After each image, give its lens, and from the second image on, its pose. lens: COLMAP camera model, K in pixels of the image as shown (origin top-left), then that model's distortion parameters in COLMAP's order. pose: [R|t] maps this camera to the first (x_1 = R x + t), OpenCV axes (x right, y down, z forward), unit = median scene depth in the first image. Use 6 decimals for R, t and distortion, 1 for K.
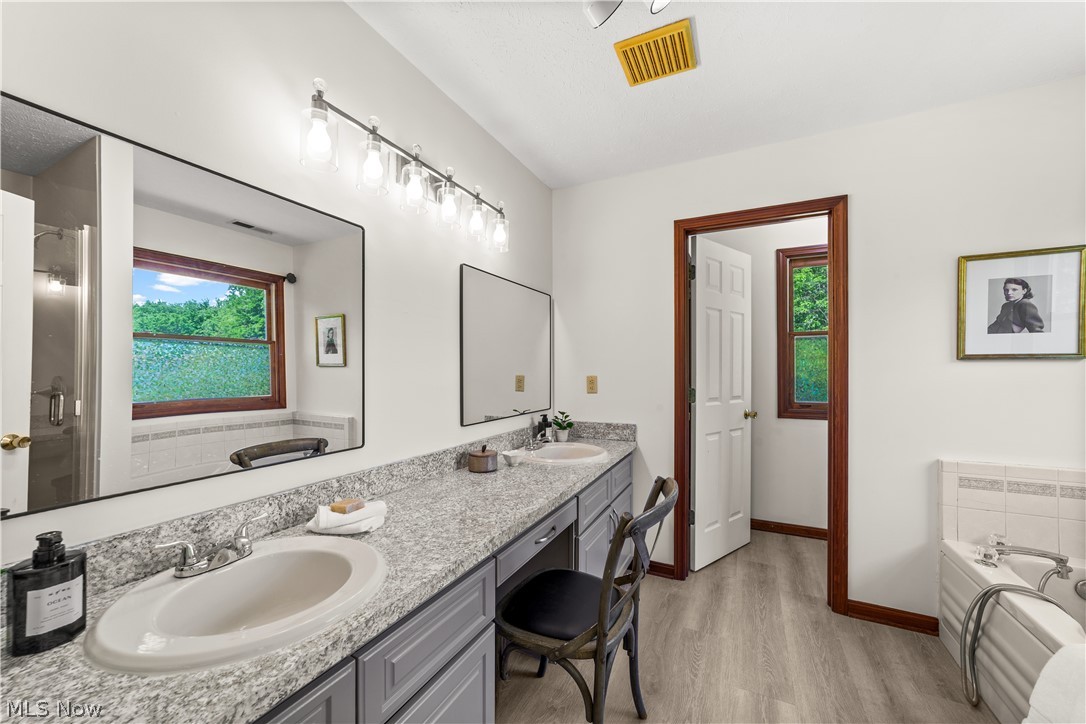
lens RADIAL K [[422.8, 0, 540.8], [0, 422.8, 368.8], [0, 0, 1]] dist [-0.014472, 0.006636]
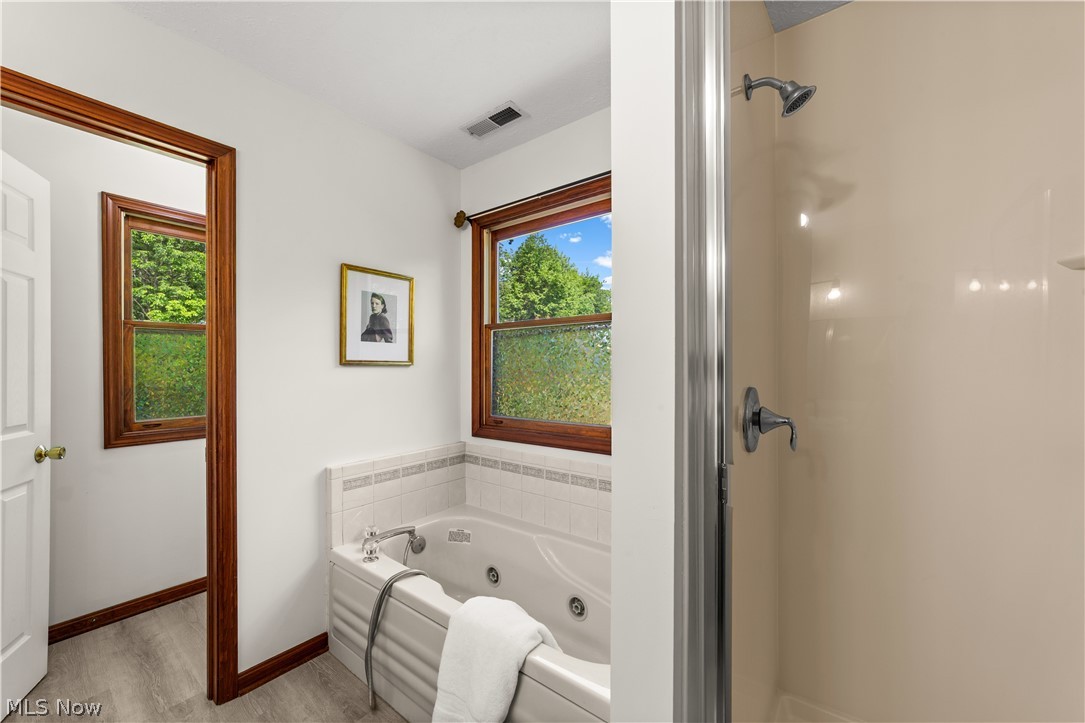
lens RADIAL K [[422.4, 0, 545.6], [0, 422.4, 367.8], [0, 0, 1]] dist [-0.014472, 0.006636]
pose [[0.204201, -0.000491, 0.978929, 0.099515], [0.002096, 0.999998, 0.000065, -0.013565], [-0.978927, 0.002039, 0.204202, 0.301222]]
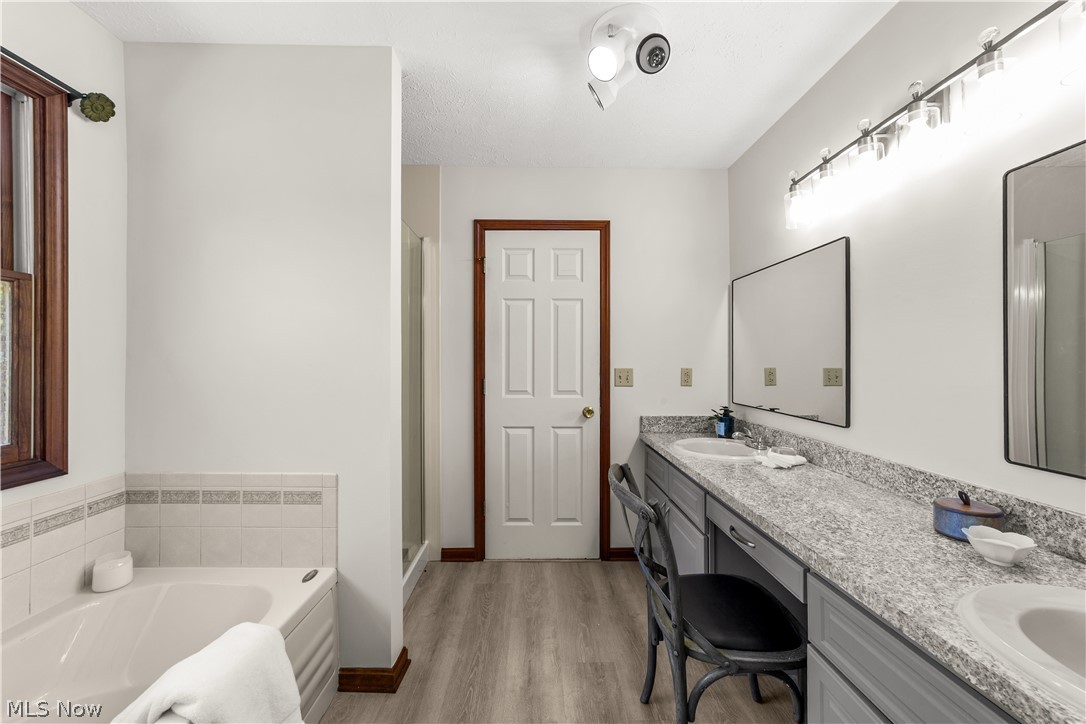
lens RADIAL K [[422.8, 0, 539.6], [0, 422.8, 359.3], [0, 0, 1]] dist [-0.014472, 0.006636]
pose [[-0.888348, 0.002278, -0.459166, 1.040839], [0.002273, 0.999997, 0.000564, -0.005169], [0.459166, -0.000542, -0.888351, 2.007594]]
